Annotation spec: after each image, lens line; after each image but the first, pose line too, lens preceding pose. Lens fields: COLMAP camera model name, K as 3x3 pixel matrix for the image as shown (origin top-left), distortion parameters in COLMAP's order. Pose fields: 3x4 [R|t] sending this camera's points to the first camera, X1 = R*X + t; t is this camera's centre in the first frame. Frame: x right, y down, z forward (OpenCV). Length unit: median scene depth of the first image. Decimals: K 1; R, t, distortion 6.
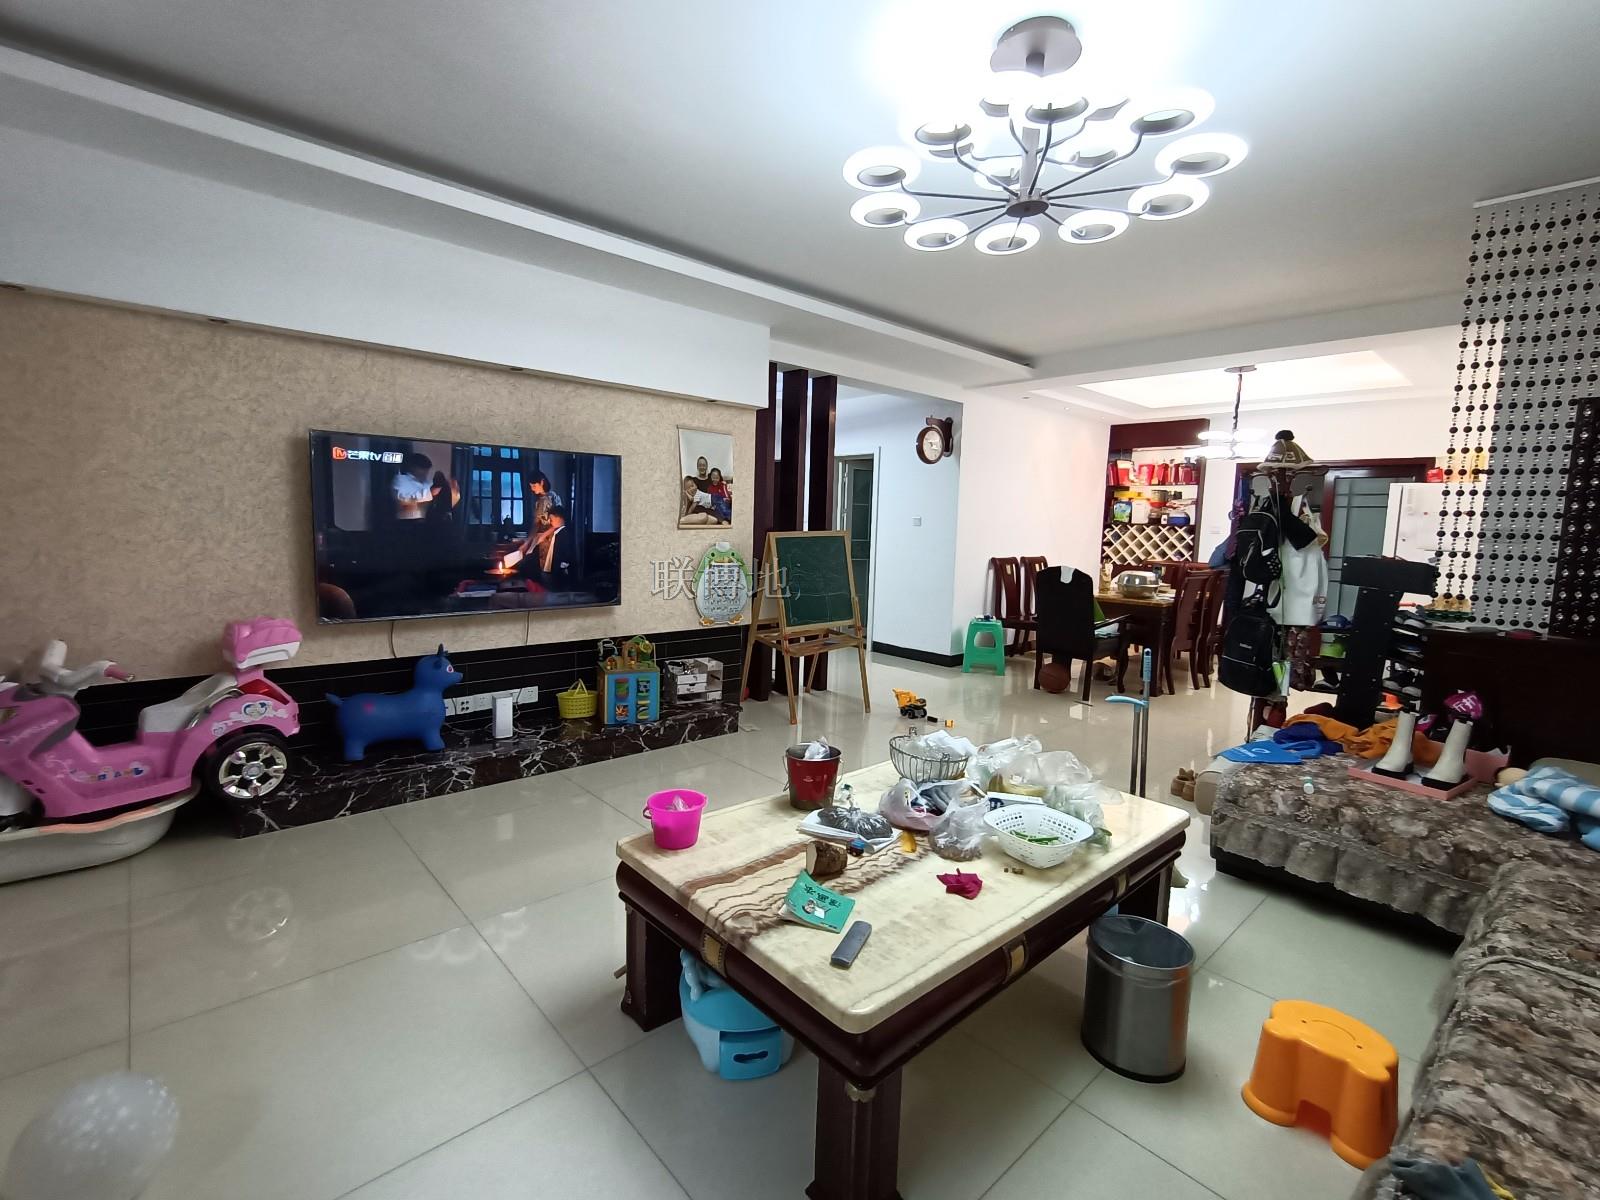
lens RADIAL K [[726.1, 0, 800.0], [0, 726.1, 600.0], [0, 0, 1]] dist [-0.000384, 0.000578]
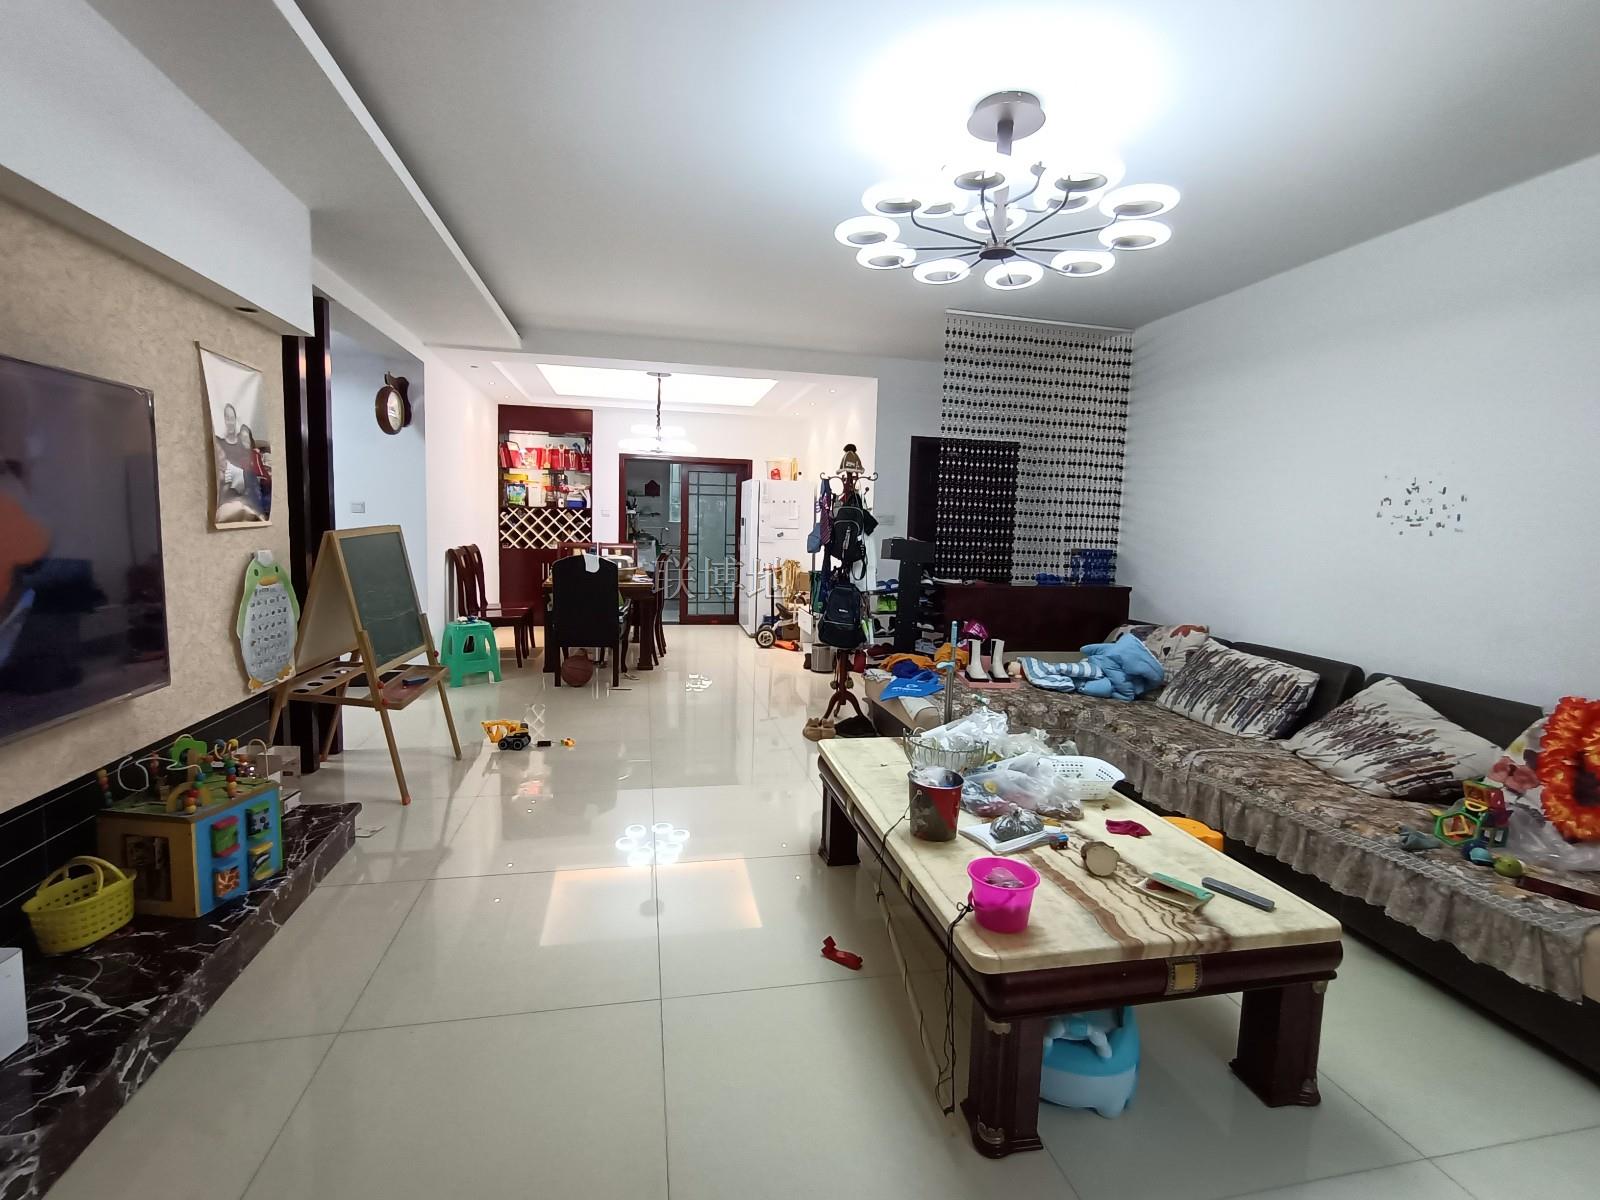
lens RADIAL K [[726.1, 0, 800.0], [0, 726.1, 600.0], [0, 0, 1]] dist [-0.000384, 0.000578]
pose [[0.508821, -0.110851, 0.853706, -0.290302], [0.081255, 0.993432, 0.080565, -0.037259], [-0.857029, 0.028375, 0.514486, 0.227332]]
